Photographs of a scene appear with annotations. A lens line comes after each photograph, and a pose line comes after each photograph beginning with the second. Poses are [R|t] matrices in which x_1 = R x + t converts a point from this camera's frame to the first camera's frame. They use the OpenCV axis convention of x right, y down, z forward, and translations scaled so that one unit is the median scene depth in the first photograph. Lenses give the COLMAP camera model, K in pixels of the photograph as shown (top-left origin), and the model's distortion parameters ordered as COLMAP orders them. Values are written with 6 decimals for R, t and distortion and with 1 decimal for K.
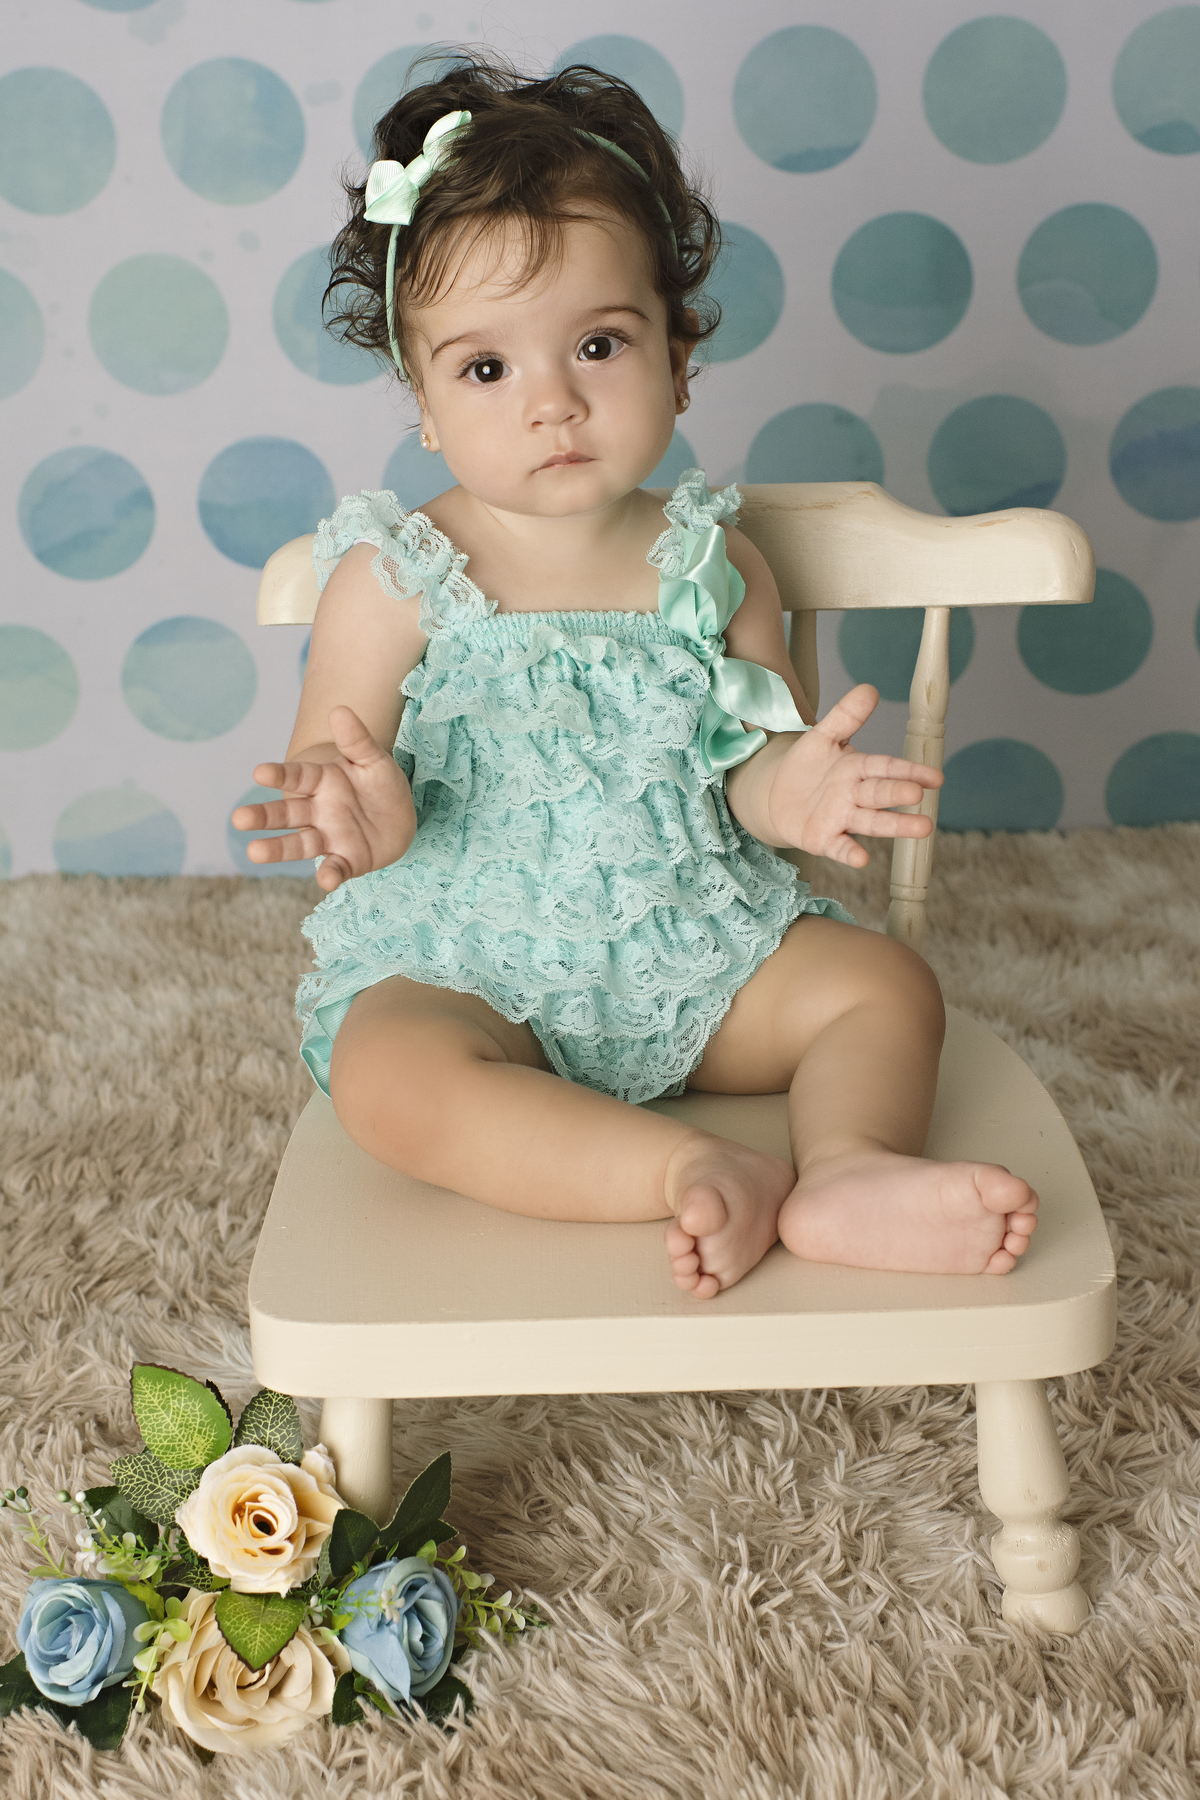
lens RADIAL K [[2777.8, 0, 600.0], [0, 2777.8, 900.0], [0, 0, 1]] dist [-0.009863, -0.054563]
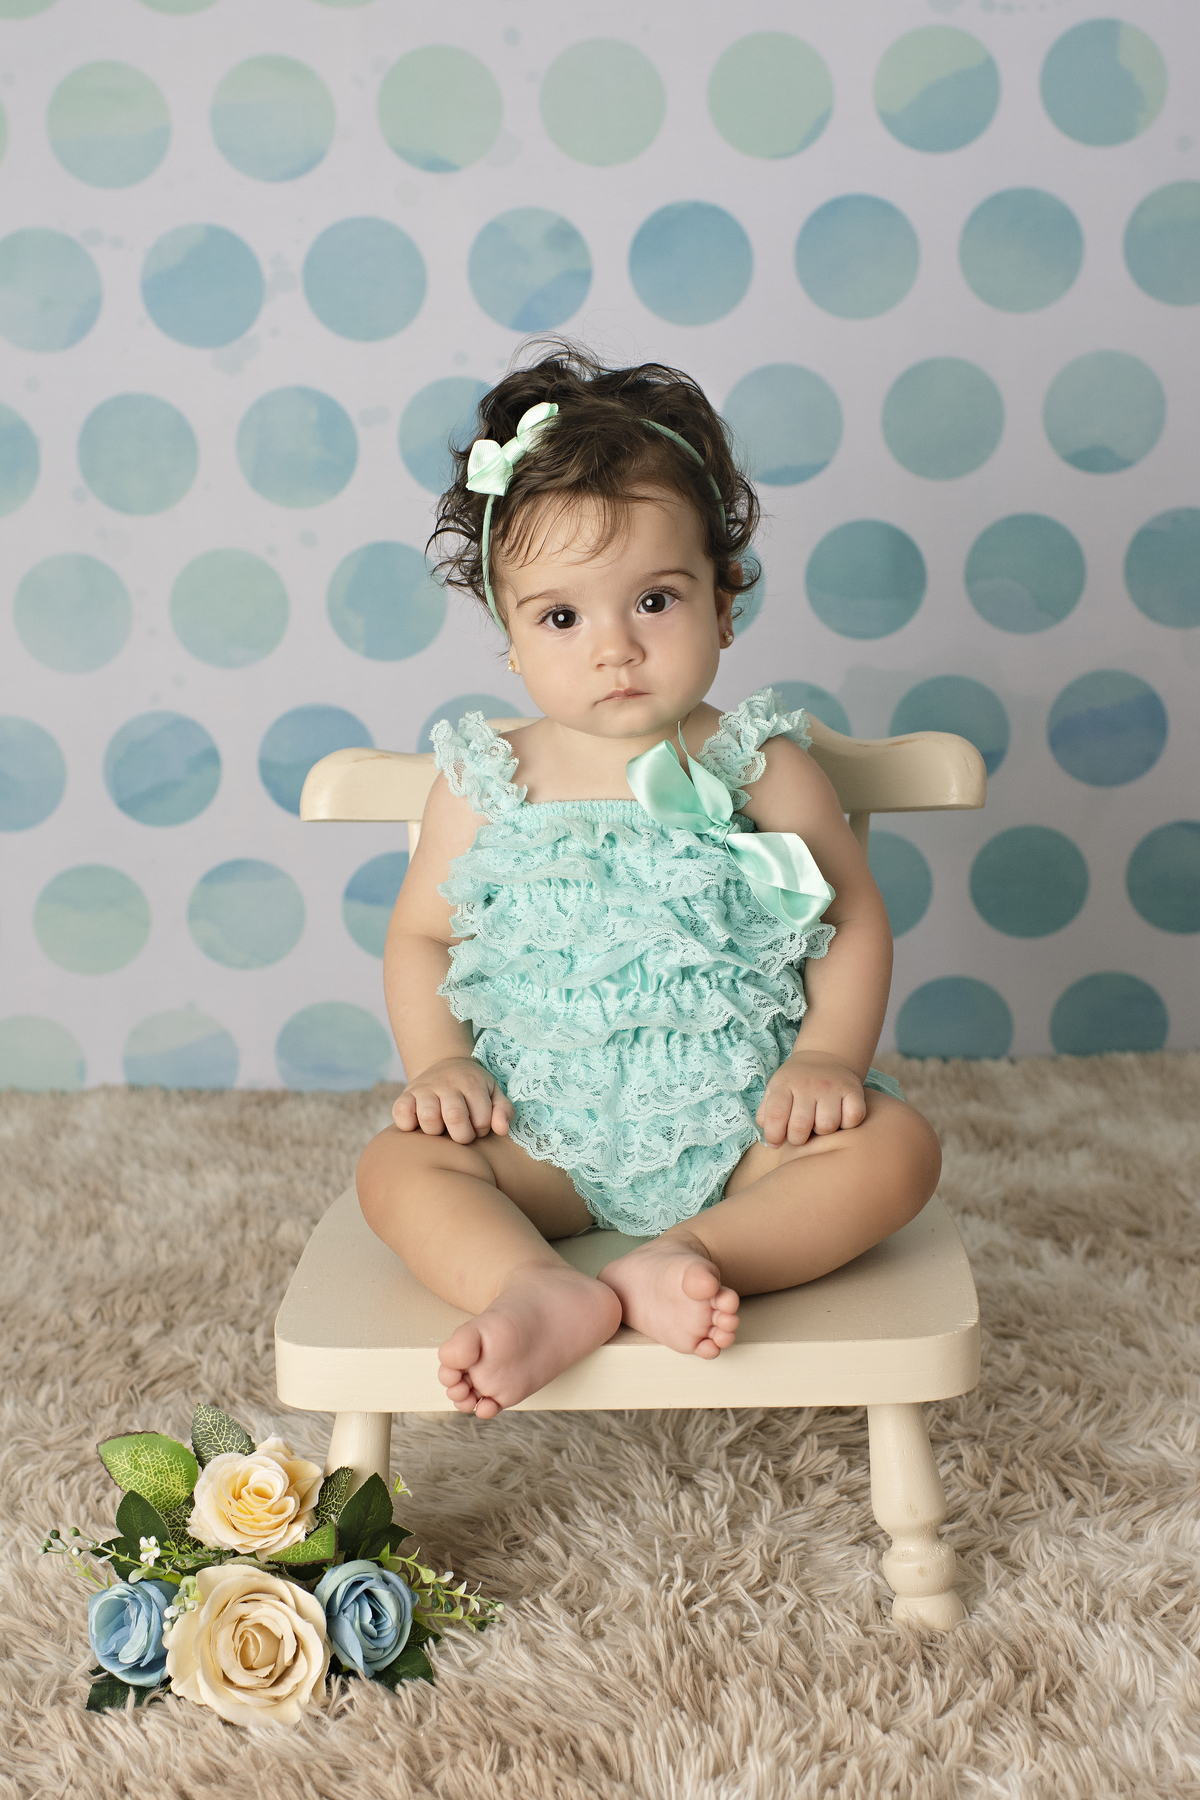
lens RADIAL K [[2777.8, 0, 600.0], [0, 2777.8, 900.0], [0, 0, 1]] dist [-0.009863, -0.054563]
pose [[0.999679, 0.011902, -0.022378, 0.031181], [-0.014711, 0.991426, -0.129839, 0.080645], [0.020641, 0.130127, 0.991283, -0.177552]]
